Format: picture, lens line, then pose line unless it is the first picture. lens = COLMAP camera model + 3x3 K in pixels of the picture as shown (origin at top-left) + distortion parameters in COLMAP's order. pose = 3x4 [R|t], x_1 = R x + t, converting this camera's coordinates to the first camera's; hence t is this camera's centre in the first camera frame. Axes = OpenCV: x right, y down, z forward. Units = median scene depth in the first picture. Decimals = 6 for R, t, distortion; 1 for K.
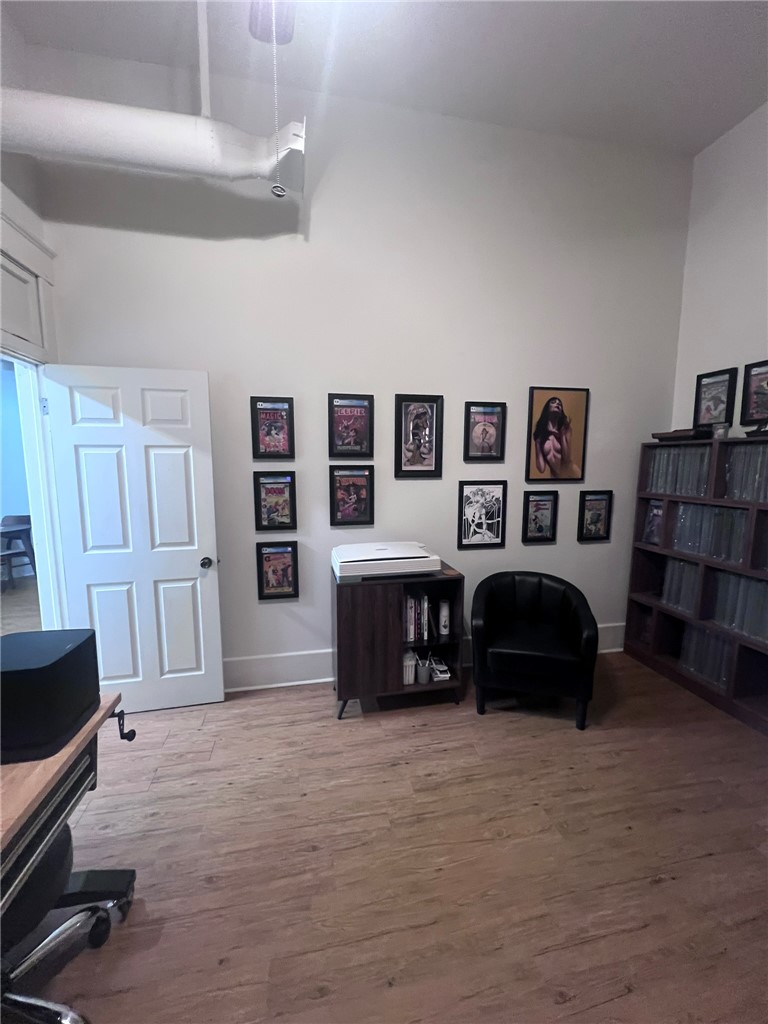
lens RADIAL K [[407.1, 0, 385.9], [0, 407.1, 510.9], [0, 0, 1]] dist [0.000178, -0.000106]
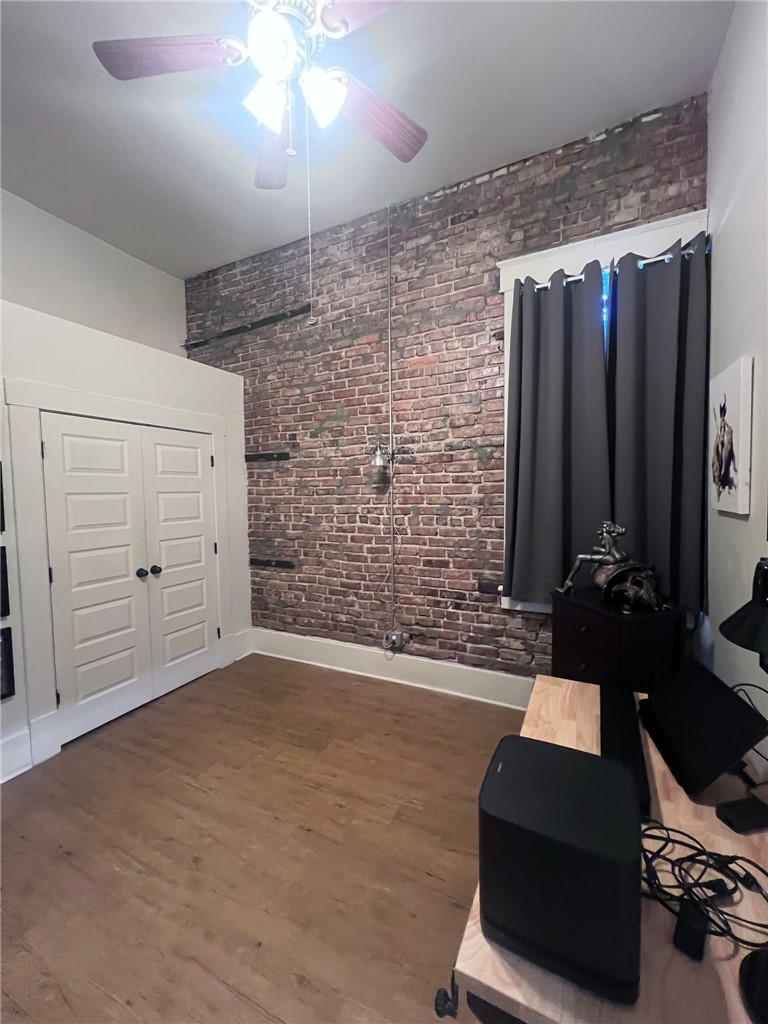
lens RADIAL K [[407.1, 0, 387.6], [0, 407.1, 509.2], [0, 0, 1]] dist [0.000178, -0.000106]
pose [[-0.796247, -0.014420, 0.604799, -0.493886], [0.092306, 0.985115, 0.145014, -0.113083], [-0.597888, 0.171293, -0.783064, 0.746543]]
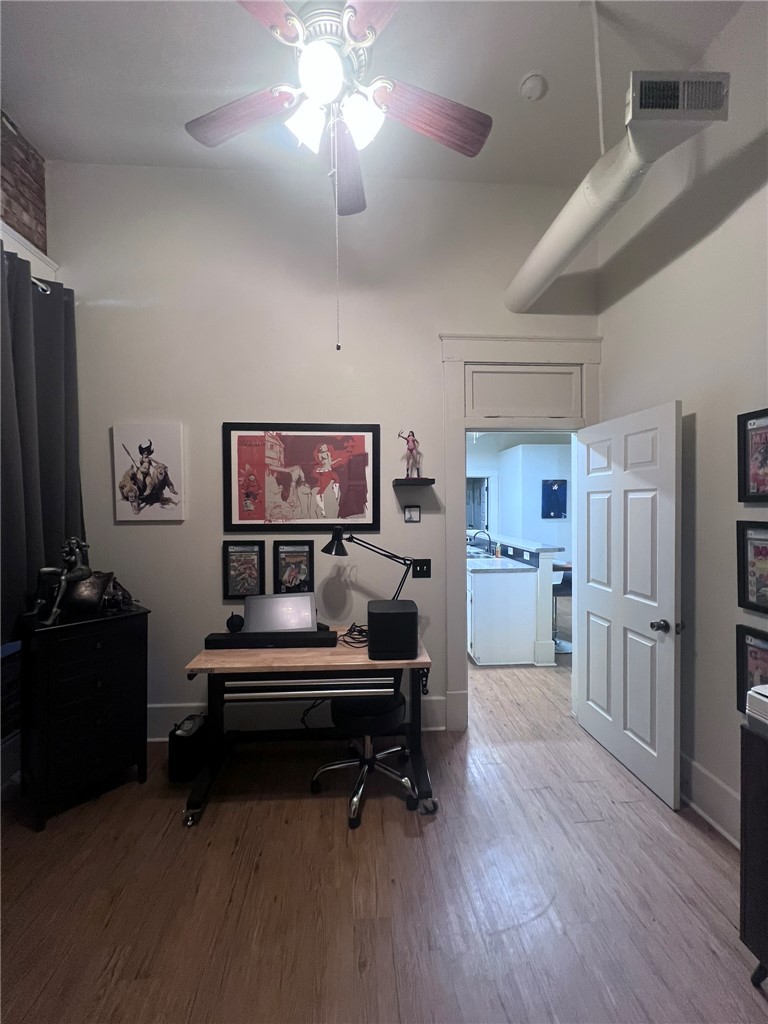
lens RADIAL K [[407.1, 0, 378.5], [0, 407.1, 512.4], [0, 0, 1]] dist [0.000178, -0.000106]
pose [[-0.120255, 0.022824, -0.992481, 0.473675], [-0.113200, 0.992900, 0.036550, -0.071837], [0.986268, 0.116744, -0.116818, 0.509362]]
